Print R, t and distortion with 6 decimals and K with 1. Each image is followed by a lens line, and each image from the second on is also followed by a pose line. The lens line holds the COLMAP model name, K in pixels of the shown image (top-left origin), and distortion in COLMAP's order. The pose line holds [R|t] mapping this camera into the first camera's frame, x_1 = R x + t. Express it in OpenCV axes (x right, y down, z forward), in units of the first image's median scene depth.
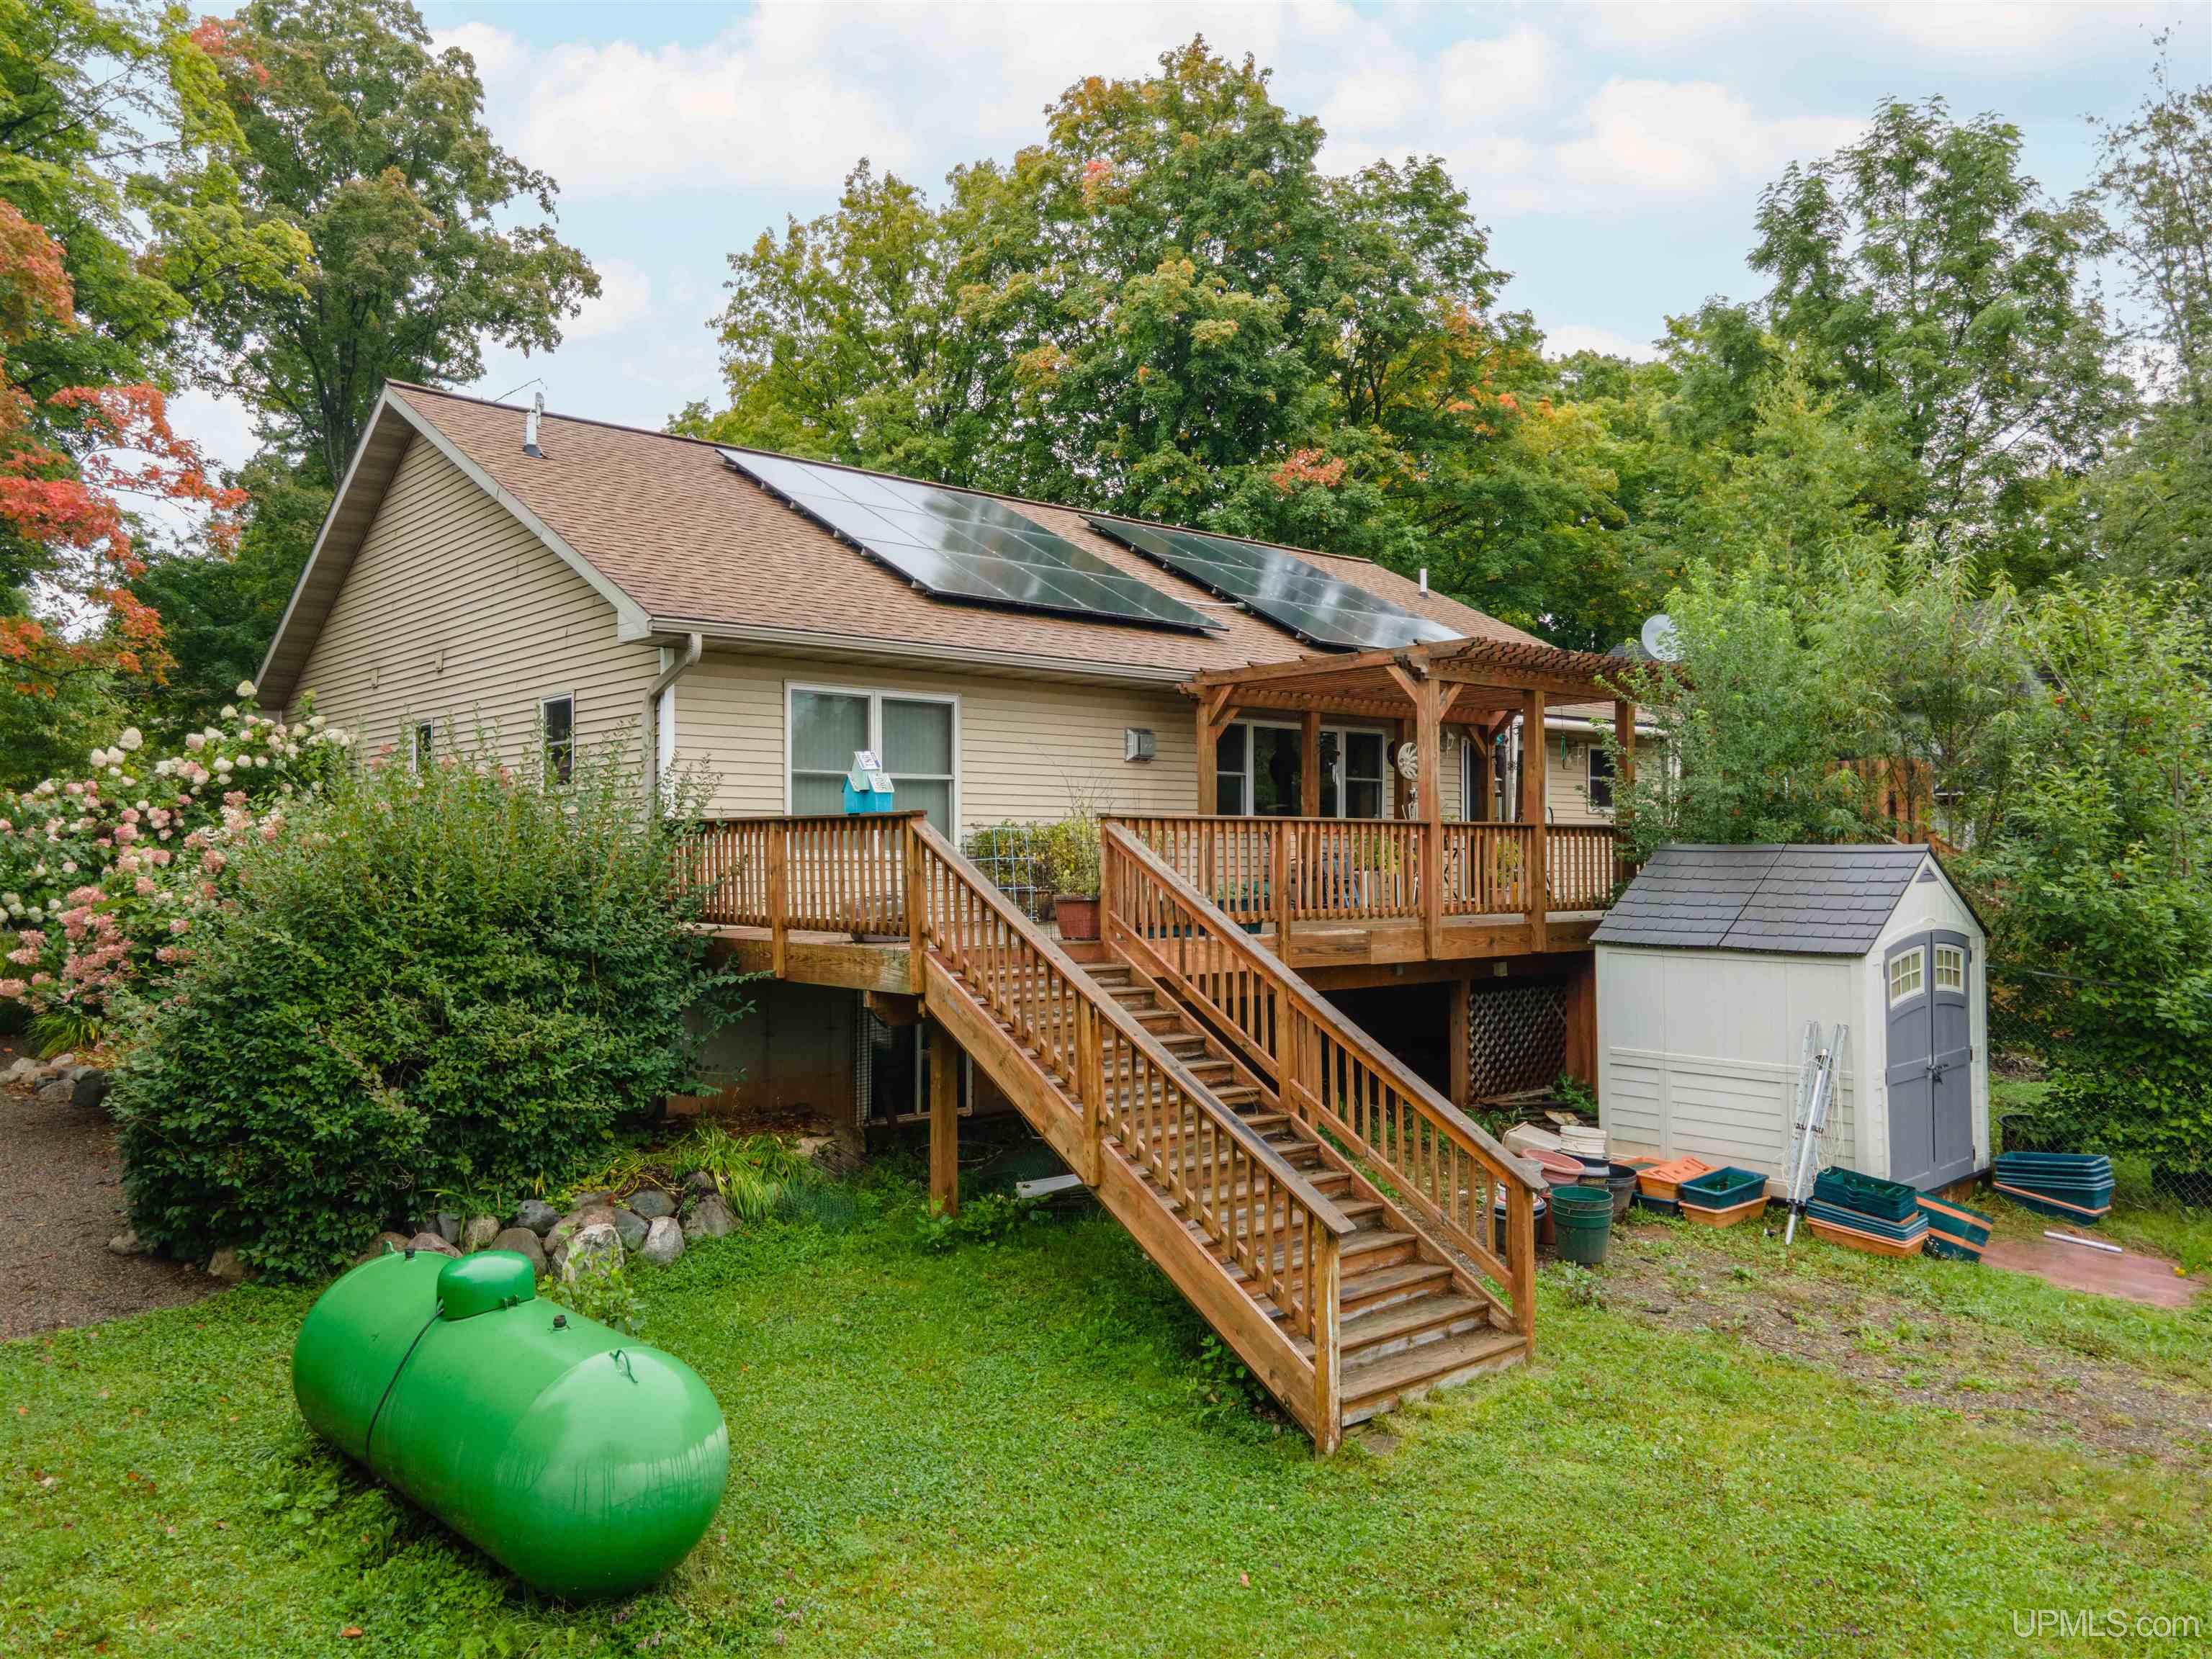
lens RADIAL K [[1607.6, 0, 1116.9], [0, 1607.6, 835.4], [0, 0, 1]] dist [0.042180, 0.022452]
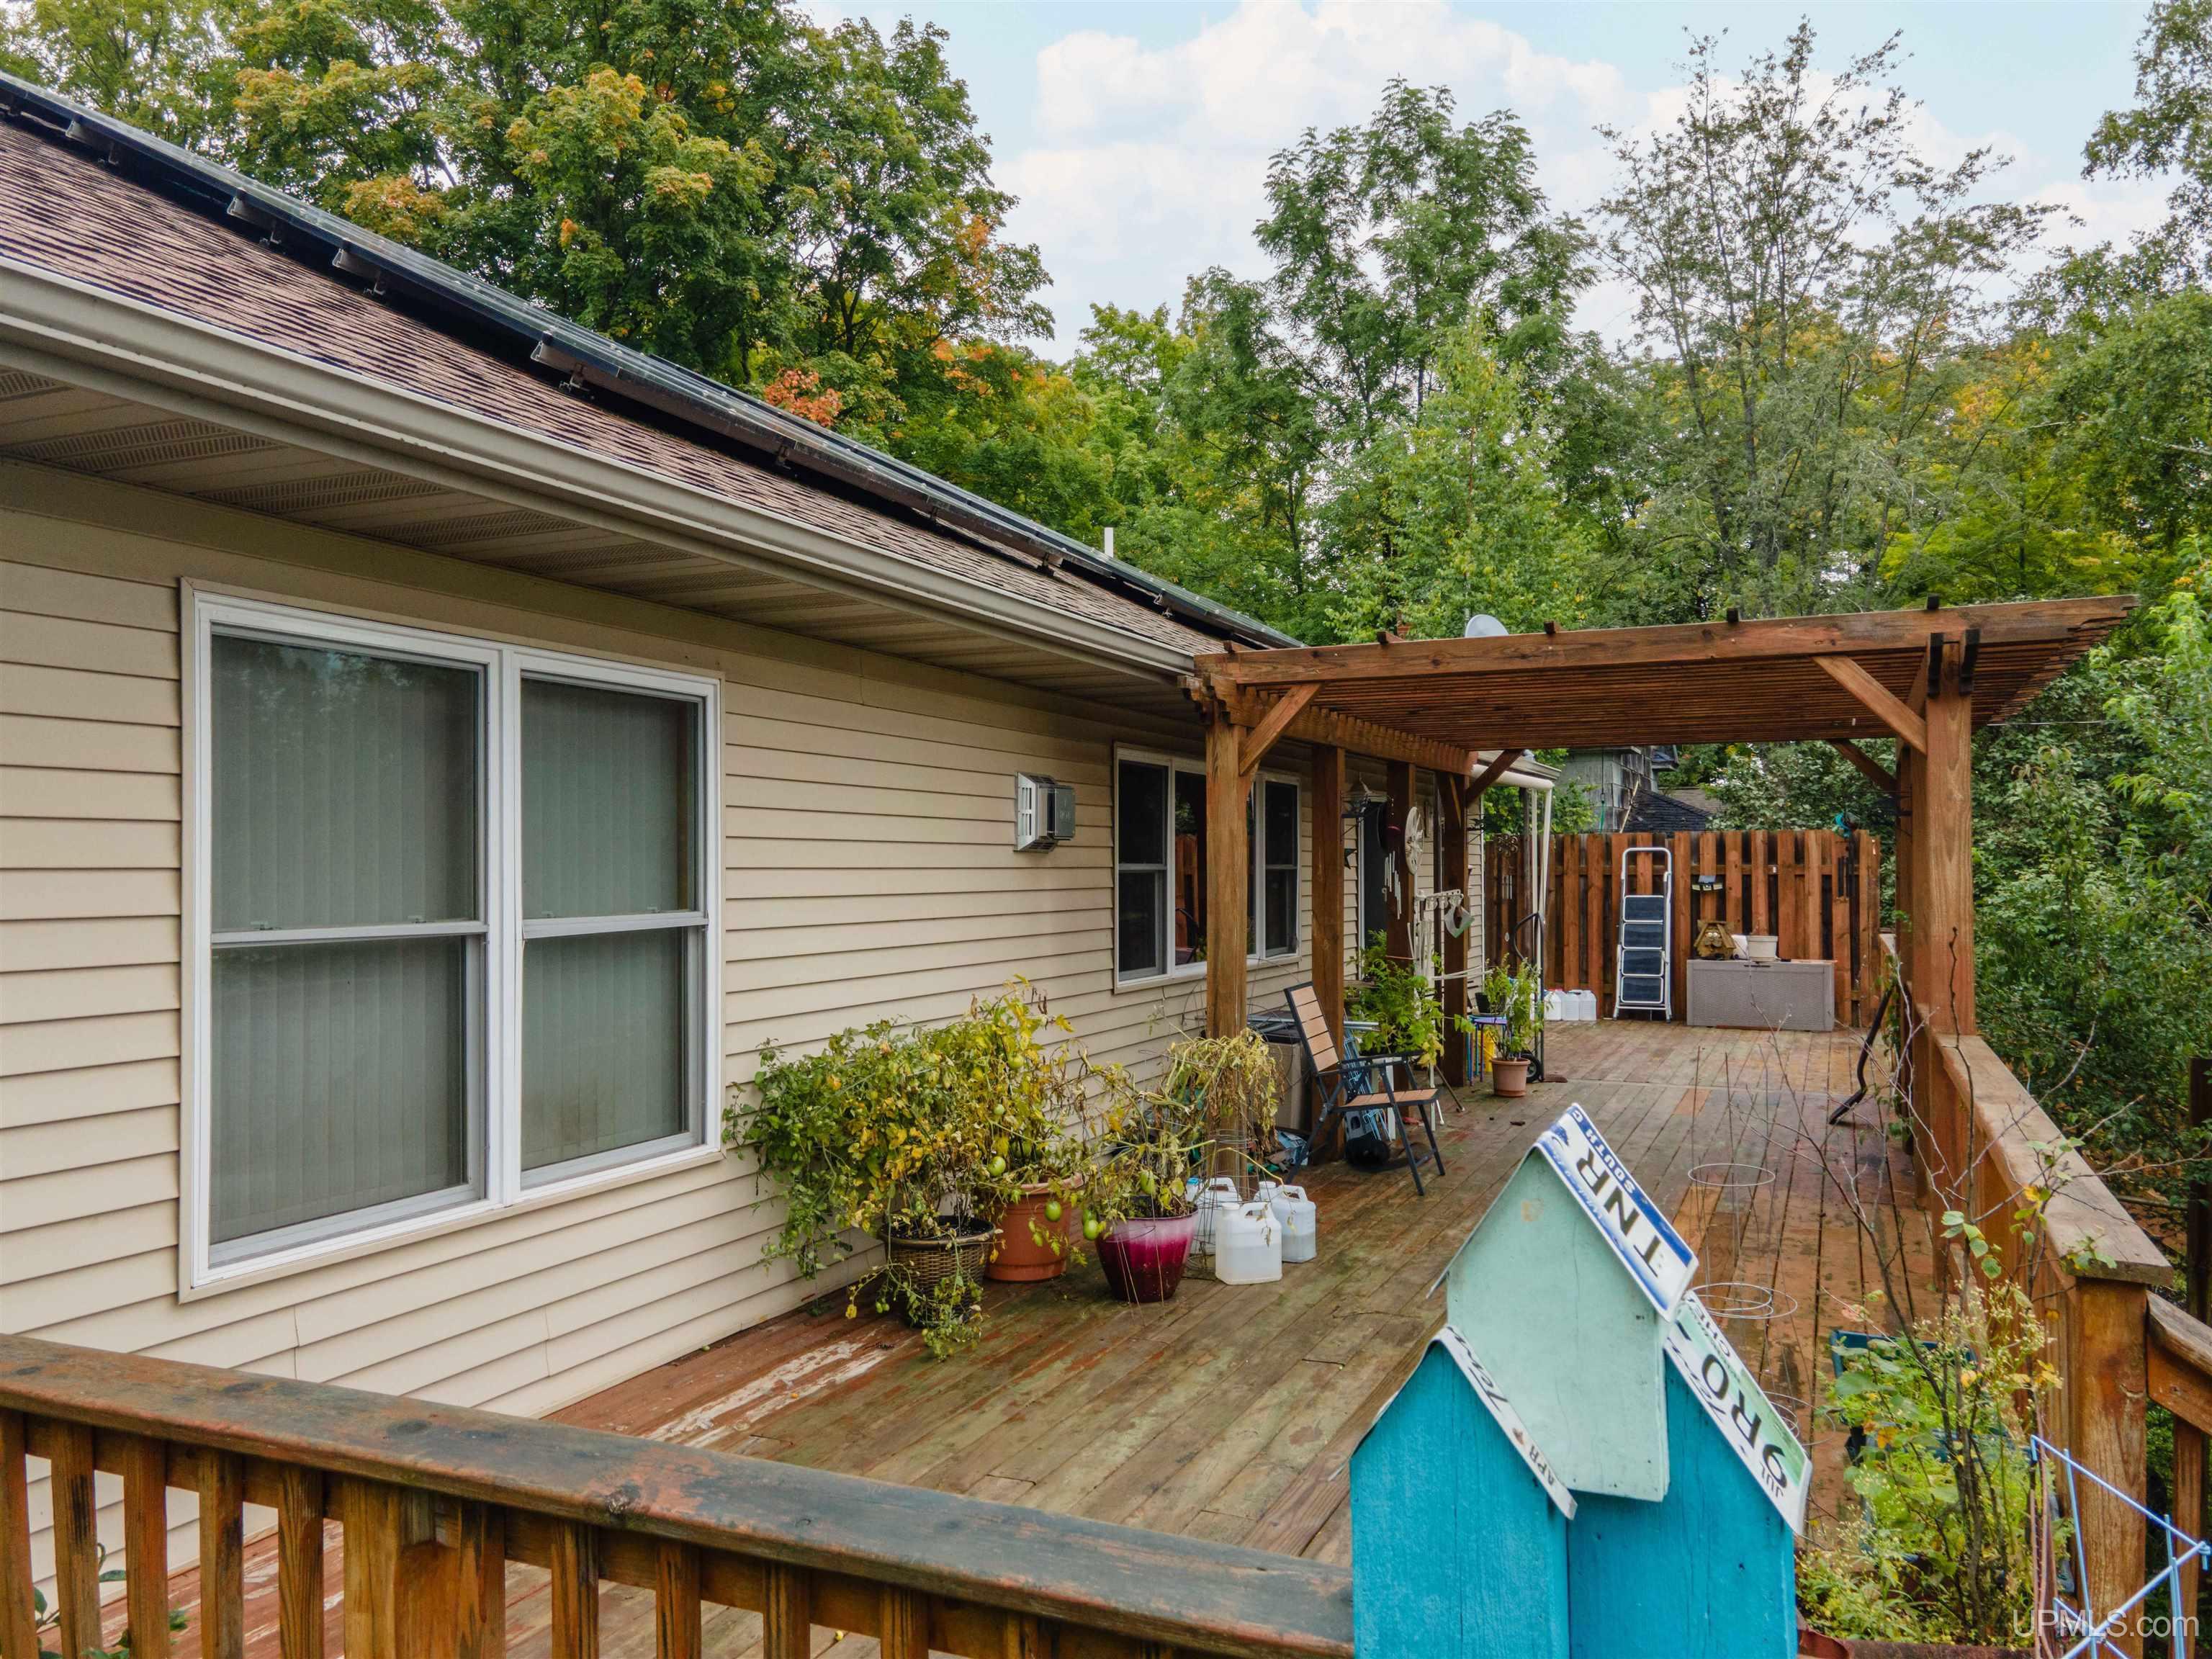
lens RADIAL K [[1607.6, 0, 1089.0], [0, 1607.6, 847.2], [0, 0, 1]] dist [0.042180, 0.022452]
pose [[0.910184, 0.006785, 0.414149, -0.062033], [-0.008155, 0.999966, 0.001540, -0.019115], [-0.414124, -0.004779, 0.910208, 0.240007]]
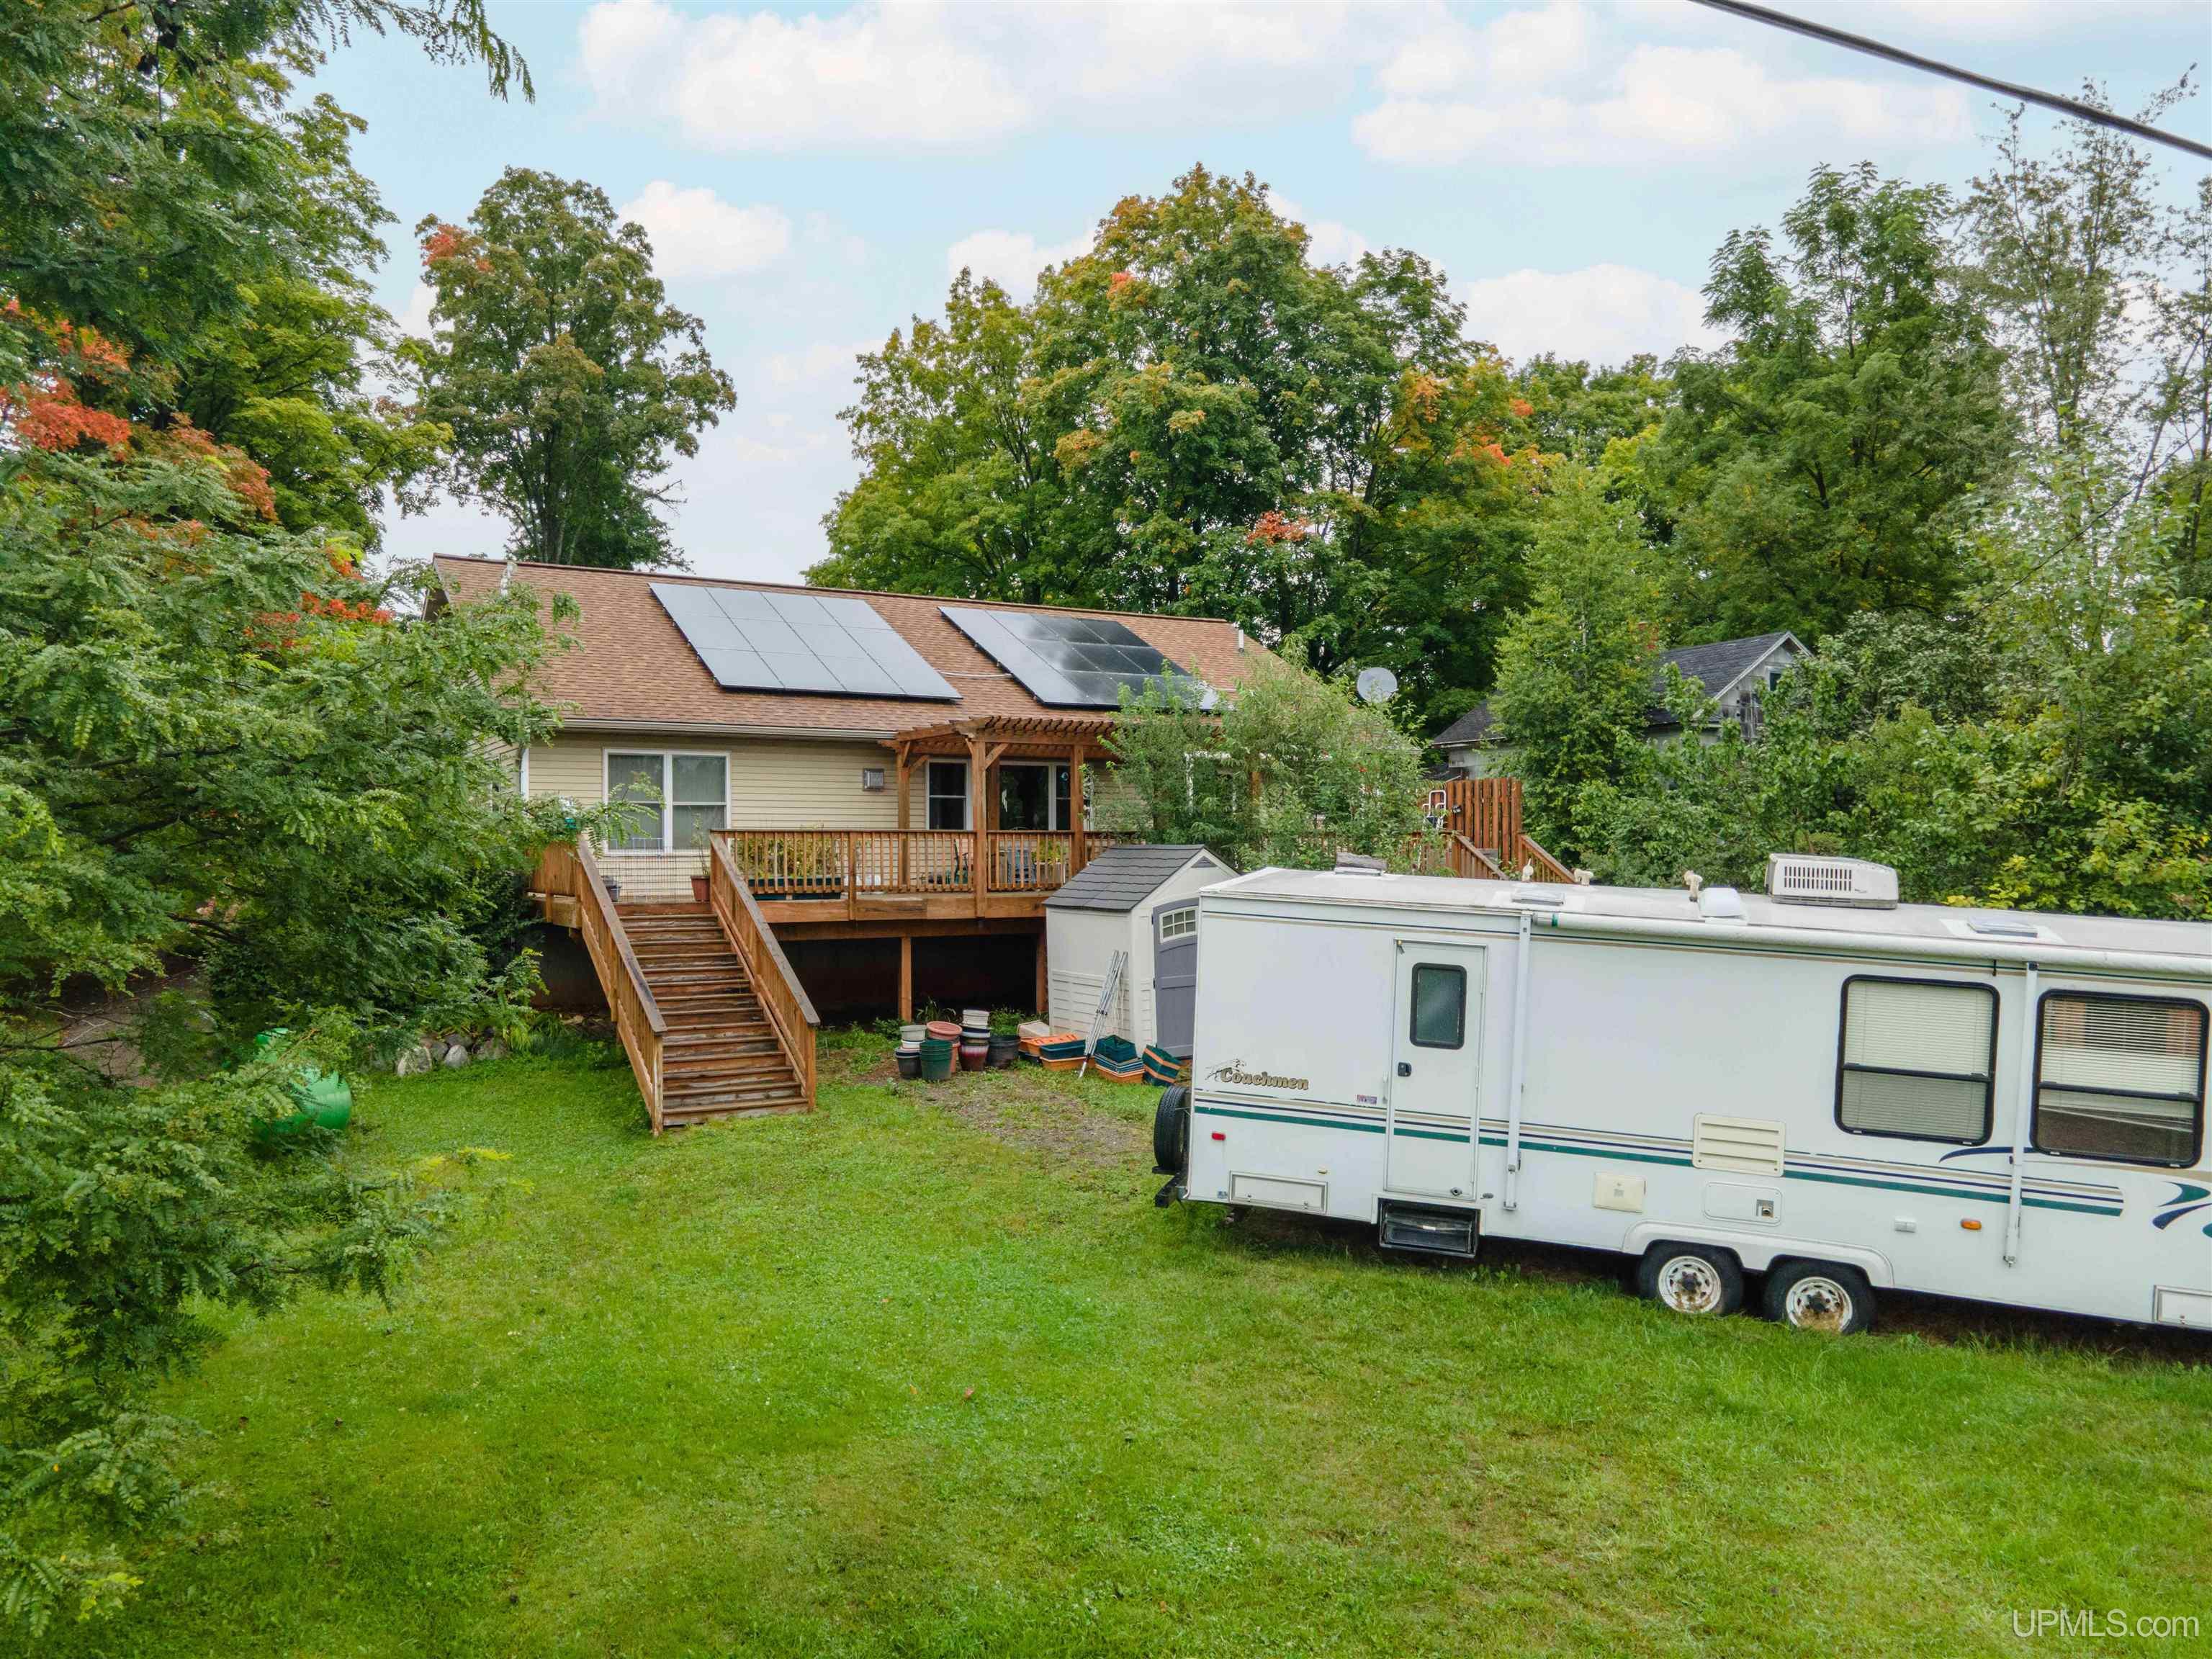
lens RADIAL K [[1607.6, 0, 1123.8], [0, 1607.6, 848.2], [0, 0, 1]] dist [0.042180, 0.022452]
pose [[0.981886, -0.002495, -0.189456, 0.215790], [0.004565, 0.999935, 0.010493, -0.002551], [0.189417, -0.011167, 0.981833, -0.181013]]
